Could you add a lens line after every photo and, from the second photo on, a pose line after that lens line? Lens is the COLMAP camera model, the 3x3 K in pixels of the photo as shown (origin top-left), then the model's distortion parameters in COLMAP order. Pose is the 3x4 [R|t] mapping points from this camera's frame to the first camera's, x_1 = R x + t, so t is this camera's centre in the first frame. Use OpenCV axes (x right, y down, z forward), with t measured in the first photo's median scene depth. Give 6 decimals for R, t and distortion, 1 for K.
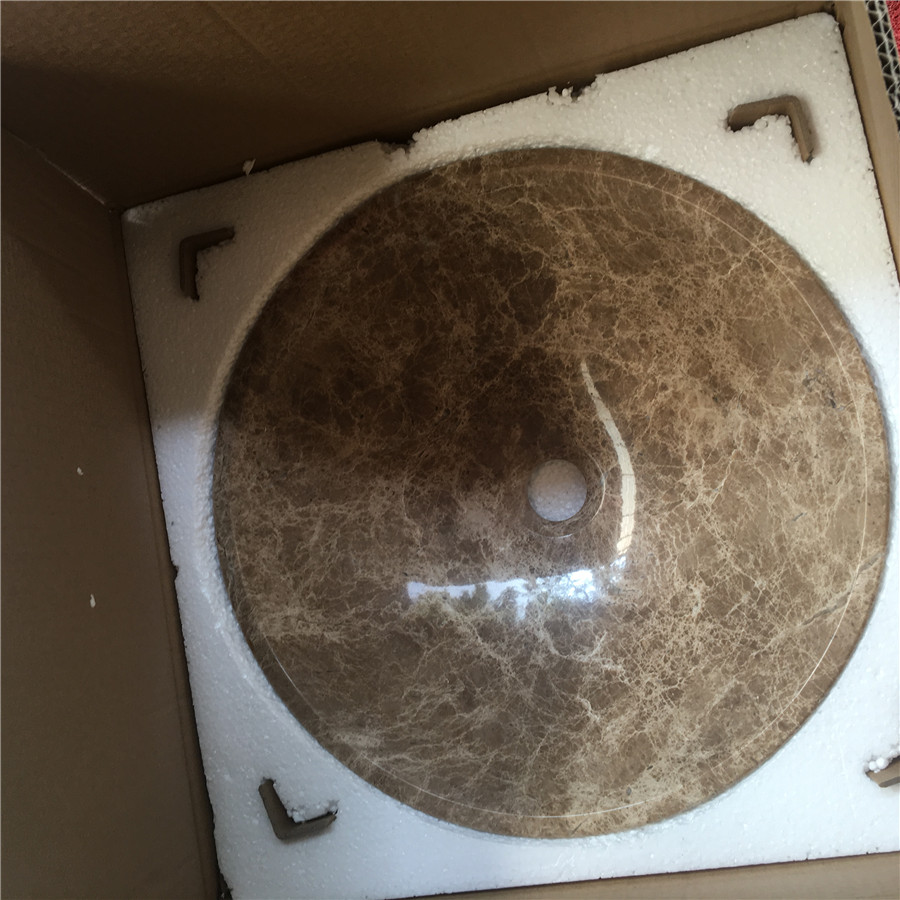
lens RADIAL K [[1025.4, 0, 447.0], [0, 1025.4, 448.5], [0, 0, 1]] dist [0.161173, -0.360736]
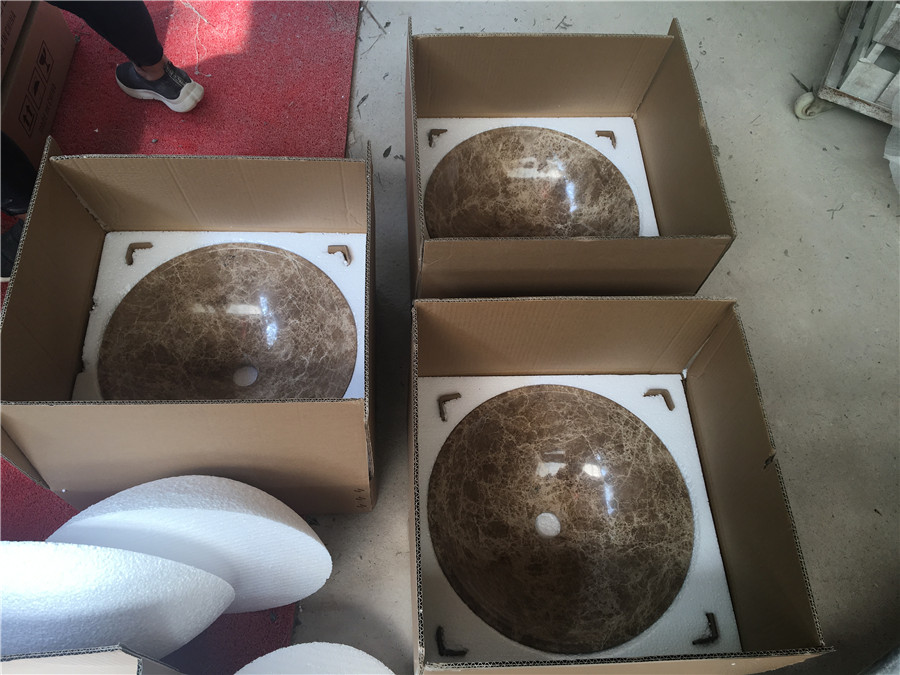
lens RADIAL K [[757.9, 0, 450.0], [0, 757.9, 337.5], [0, 0, 1]] dist [0.136708, -0.295246]
pose [[0.119830, -0.728354, 0.674641, -1.172662], [0.981042, 0.191121, 0.032084, 0.519588], [-0.152307, 0.658007, 0.737448, -0.582283]]
